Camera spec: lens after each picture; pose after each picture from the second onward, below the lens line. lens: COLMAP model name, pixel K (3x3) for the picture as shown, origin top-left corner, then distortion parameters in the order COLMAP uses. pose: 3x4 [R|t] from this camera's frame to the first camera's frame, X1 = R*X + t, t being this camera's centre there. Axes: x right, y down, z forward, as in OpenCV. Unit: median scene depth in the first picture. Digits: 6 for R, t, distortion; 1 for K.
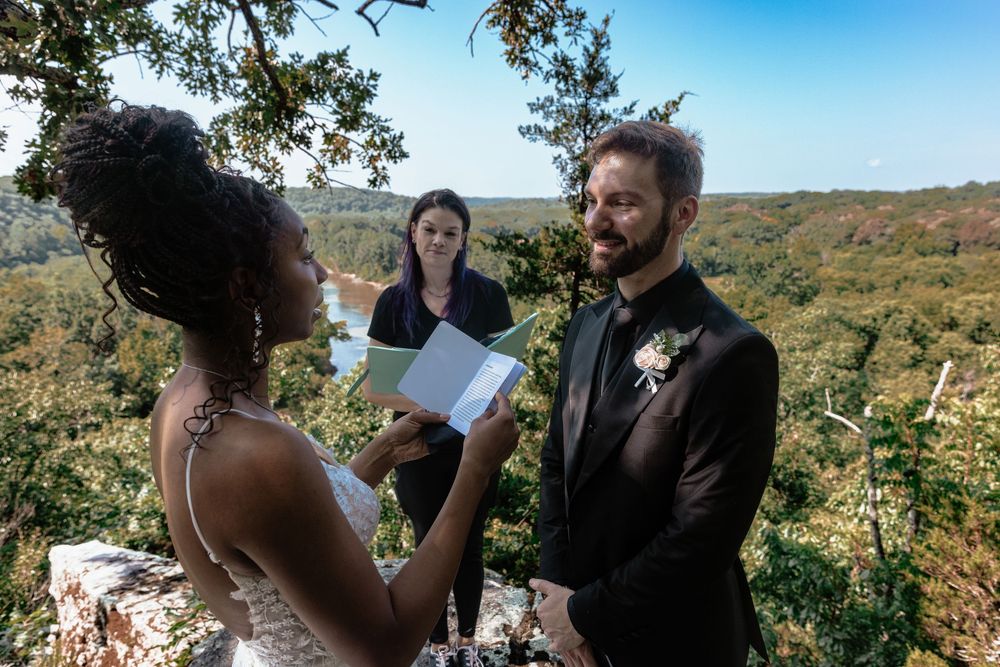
lens RADIAL K [[661.7, 0, 506.8], [0, 661.7, 325.5], [0, 0, 1]] dist [0.021943, 0.004373]
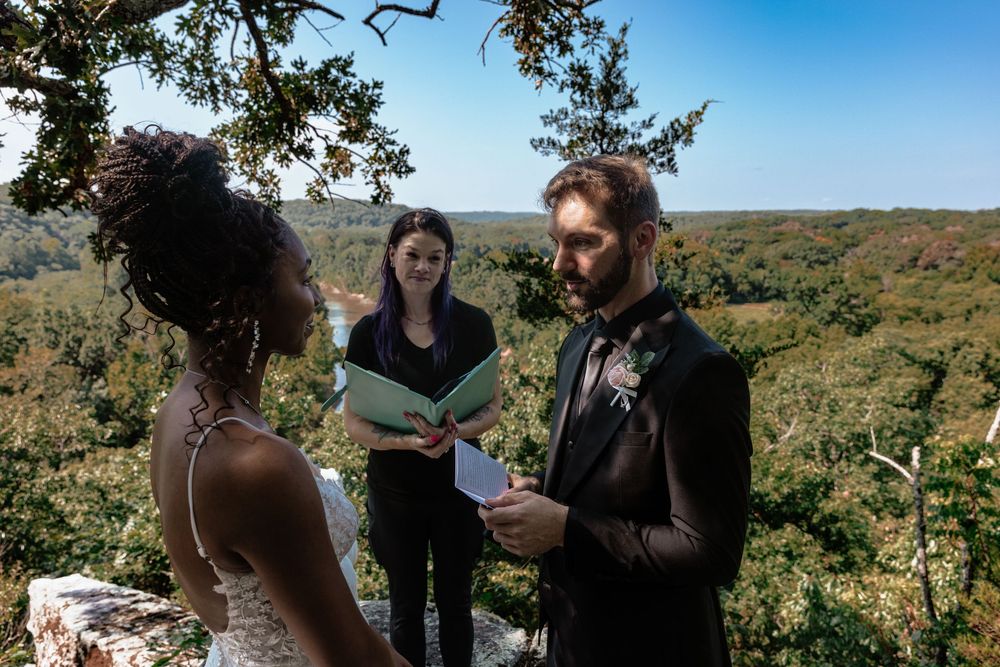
lens RADIAL K [[733.1, 0, 508.1], [0, 733.1, 328.5], [0, 0, 1]] dist [0.003740, 0.018348]
pose [[0.999456, 0.014626, -0.029573, 0.016430], [-0.015615, 0.999317, -0.033495, 0.003678], [0.029063, 0.033939, 0.999001, -0.029925]]
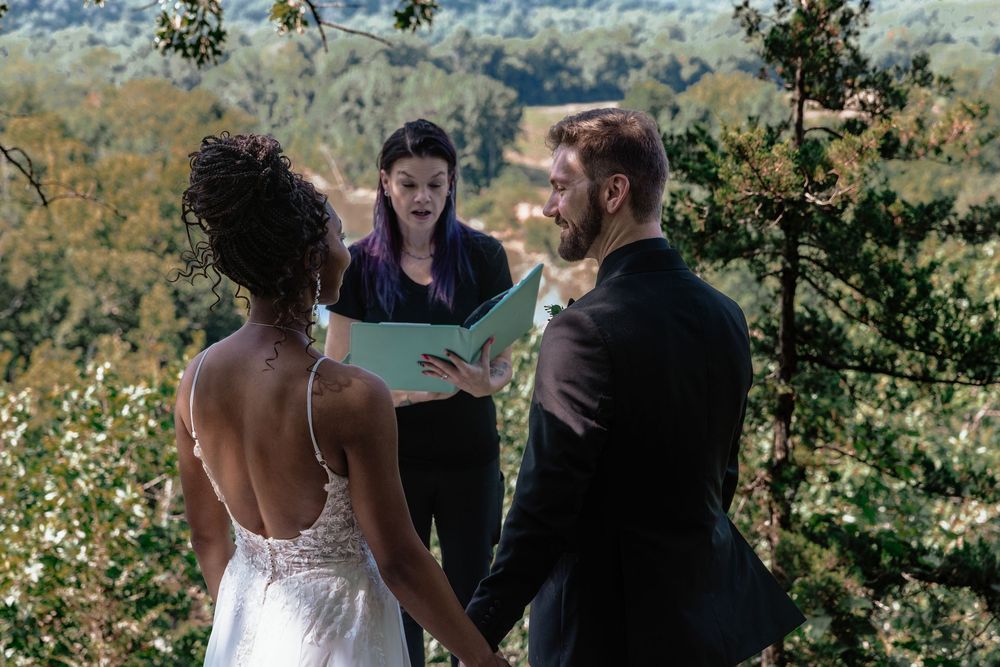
lens RADIAL K [[1885.6, 0, 507.9], [0, 1885.6, 329.6], [0, 0, 1]] dist [-0.003753, 0.000000]
pose [[0.987207, 0.012755, -0.158930, 0.104385], [-0.013386, 0.999906, -0.002897, 0.015639], [0.158879, 0.004988, 0.987286, -0.382689]]
